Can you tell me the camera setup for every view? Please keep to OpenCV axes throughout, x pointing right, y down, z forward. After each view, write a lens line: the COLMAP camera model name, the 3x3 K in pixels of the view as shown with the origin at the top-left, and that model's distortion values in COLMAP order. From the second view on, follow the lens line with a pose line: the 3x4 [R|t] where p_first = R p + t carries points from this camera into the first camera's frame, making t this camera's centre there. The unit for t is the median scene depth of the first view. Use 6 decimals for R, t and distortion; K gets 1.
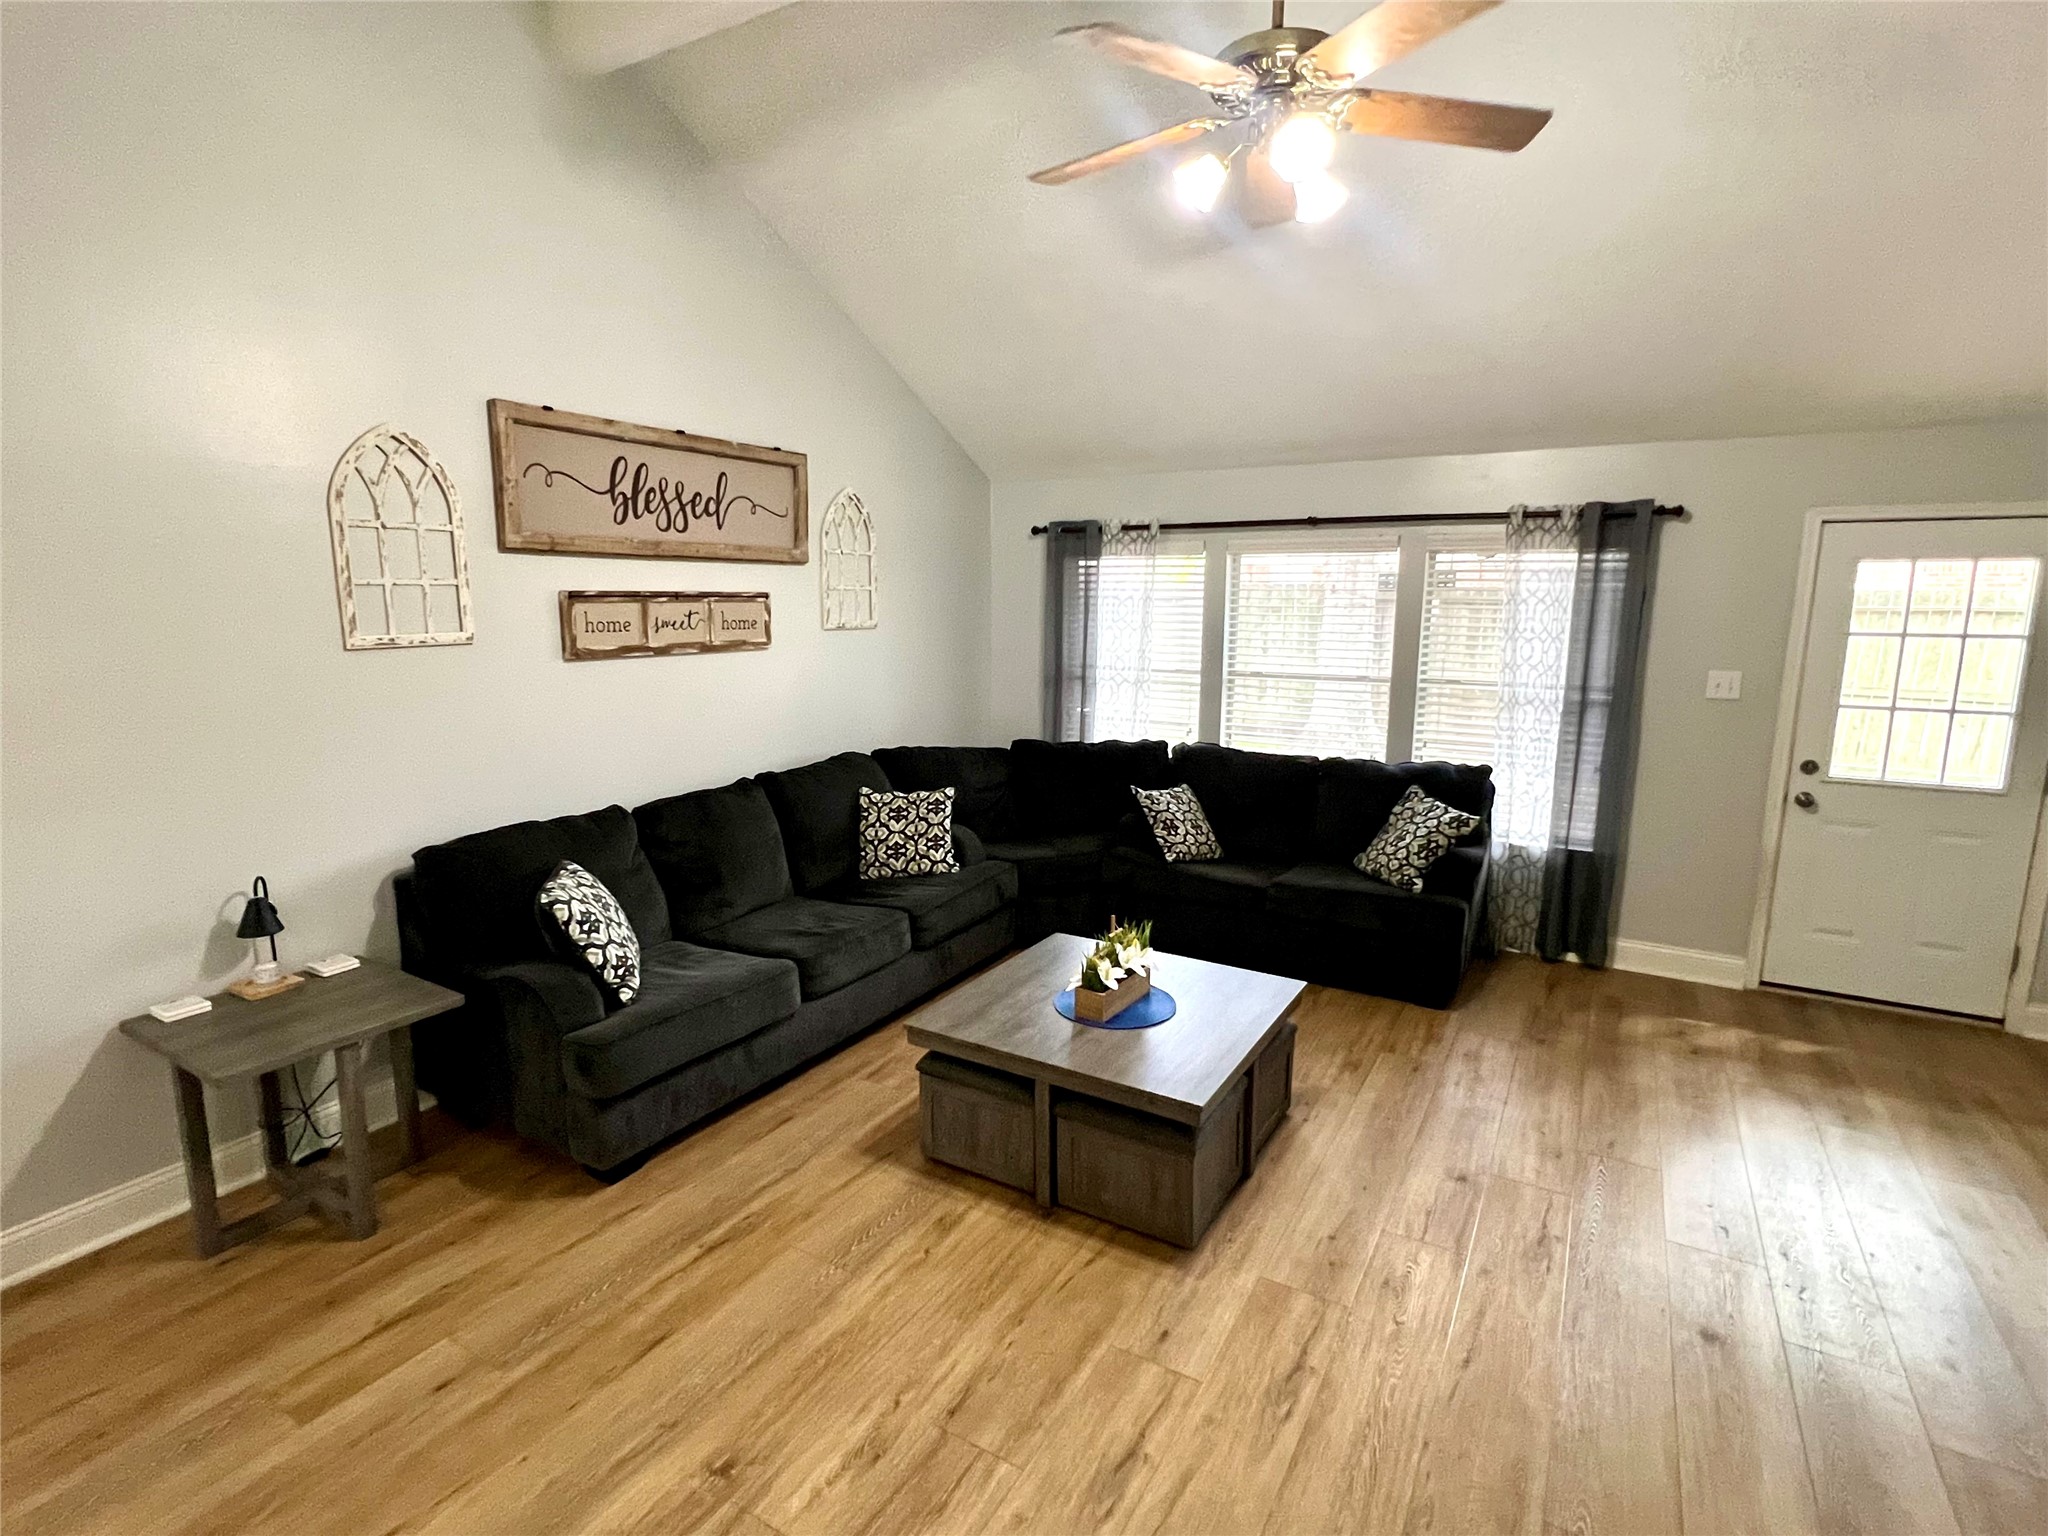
lens RADIAL K [[1016.2, 0, 1021.3], [0, 1016.2, 757.1], [0, 0, 1]] dist [-0.001419, 0.000174]
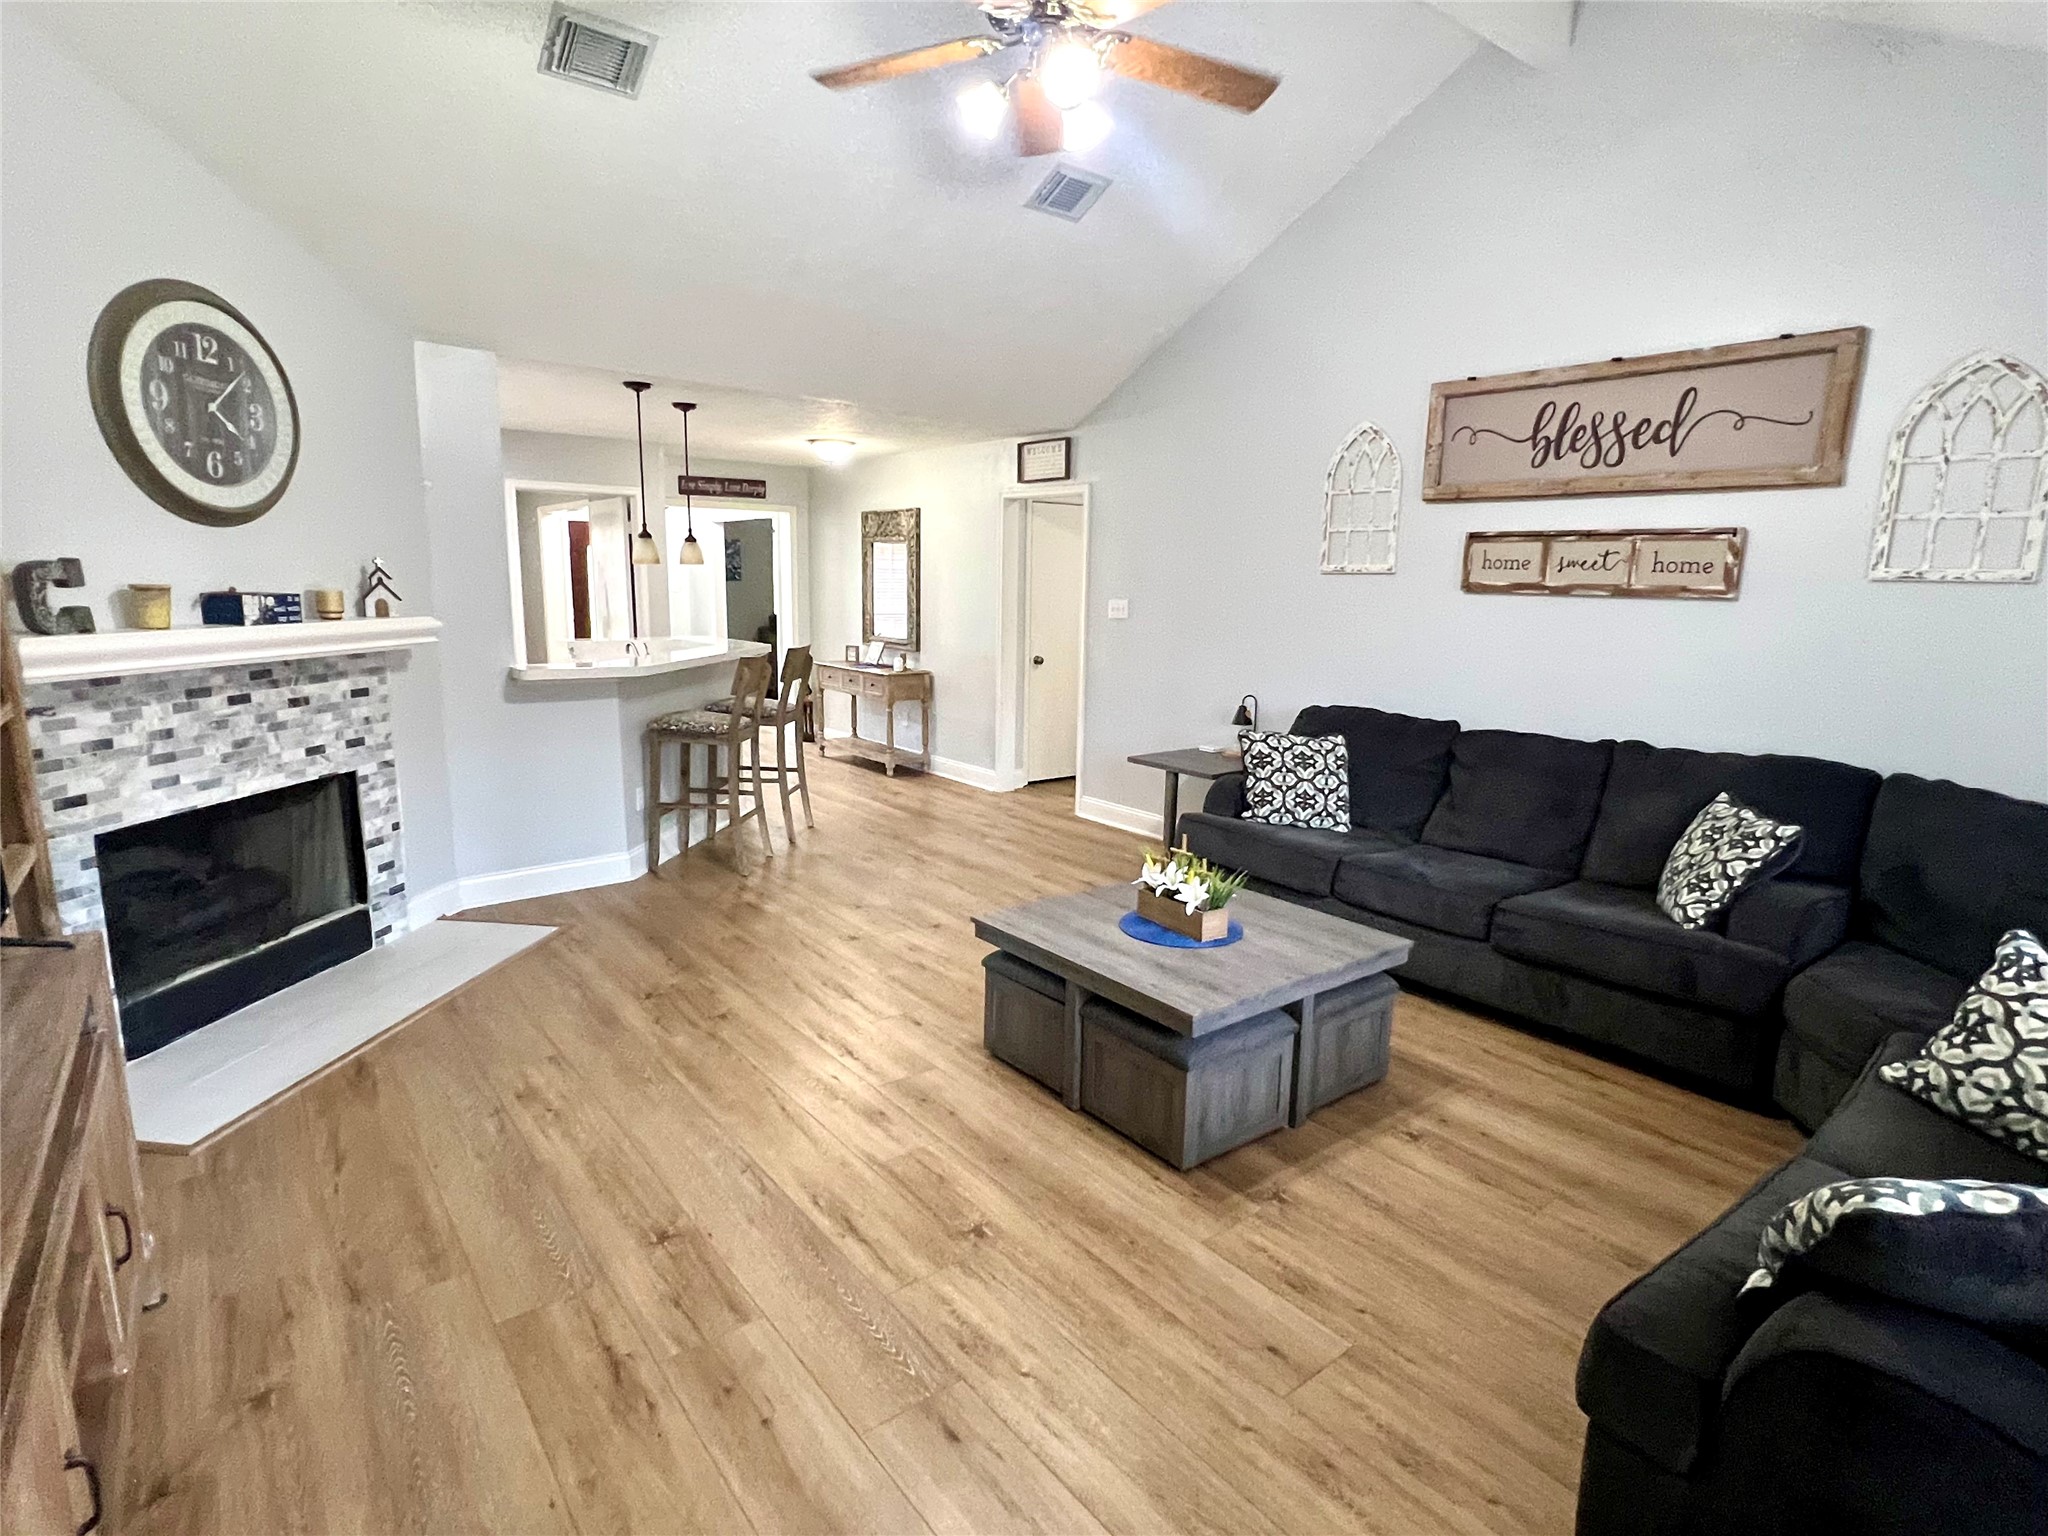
lens RADIAL K [[1016.2, 0, 1027.1], [0, 1016.2, 764.8], [0, 0, 1]] dist [-0.001419, 0.000174]
pose [[-0.344093, 0.162147, -0.924829, 0.762535], [-0.170371, 0.957843, 0.231323, -0.079969], [0.923349, 0.237160, -0.301962, 0.835912]]
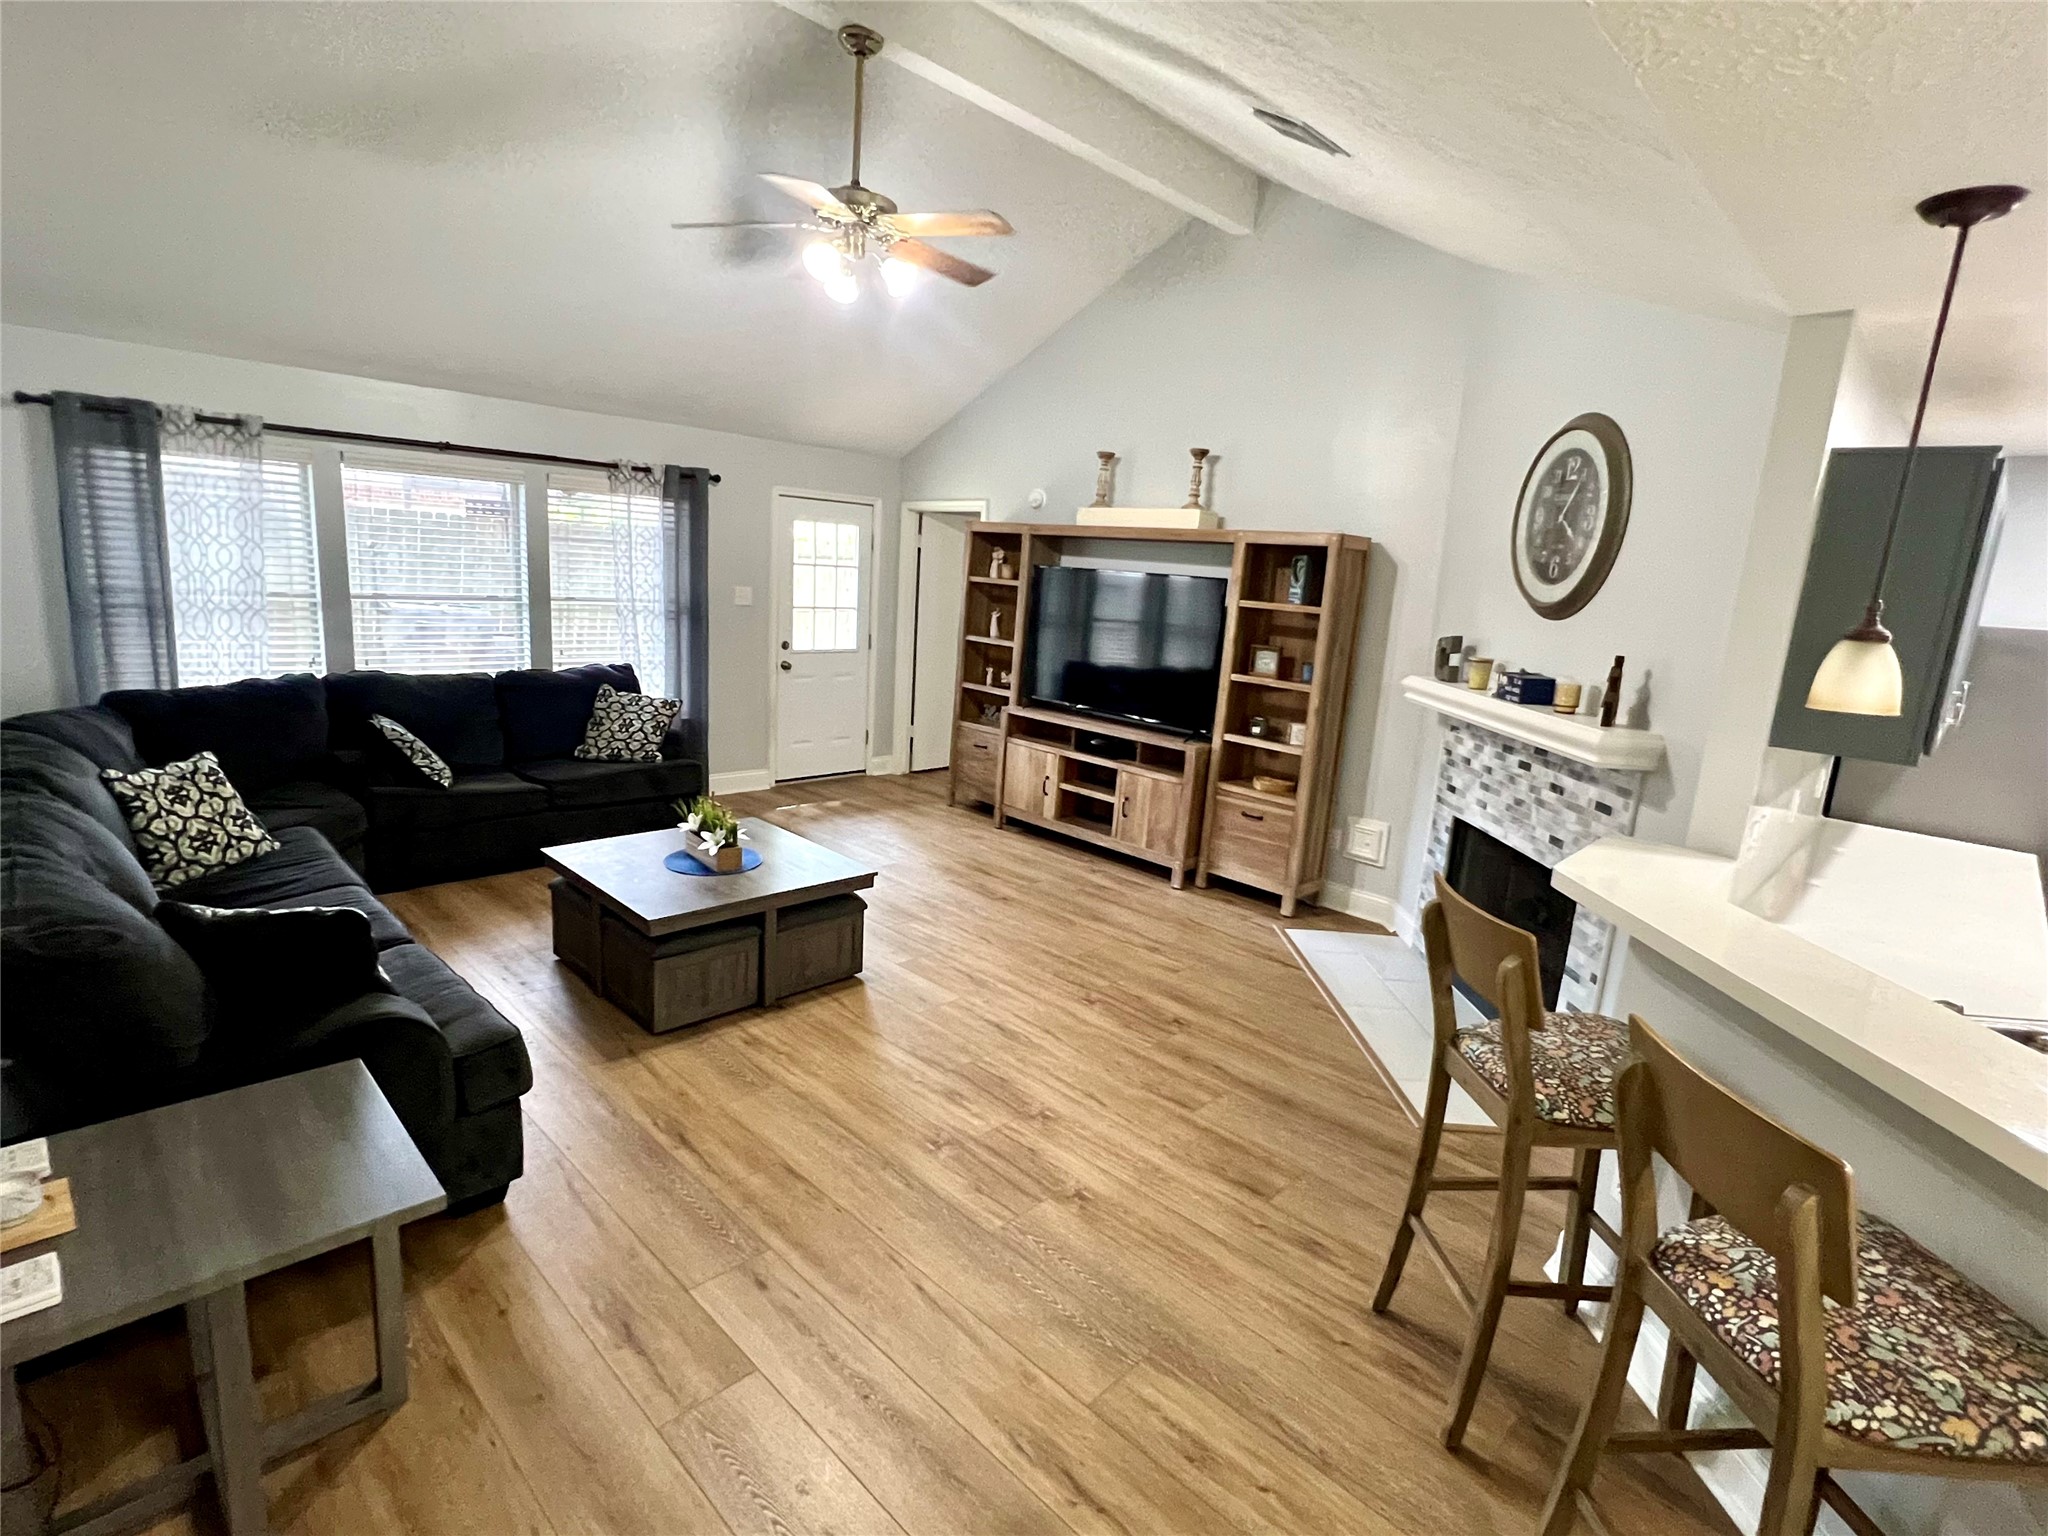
lens RADIAL K [[1016.2, 0, 1016.2], [0, 1016.2, 764.5], [0, 0, 1]] dist [-0.001419, 0.000174]
pose [[0.230649, -0.179762, 0.956288, -0.748747], [0.092058, 0.982410, 0.162468, -0.033221], [-0.968672, 0.050561, 0.243141, 0.239995]]
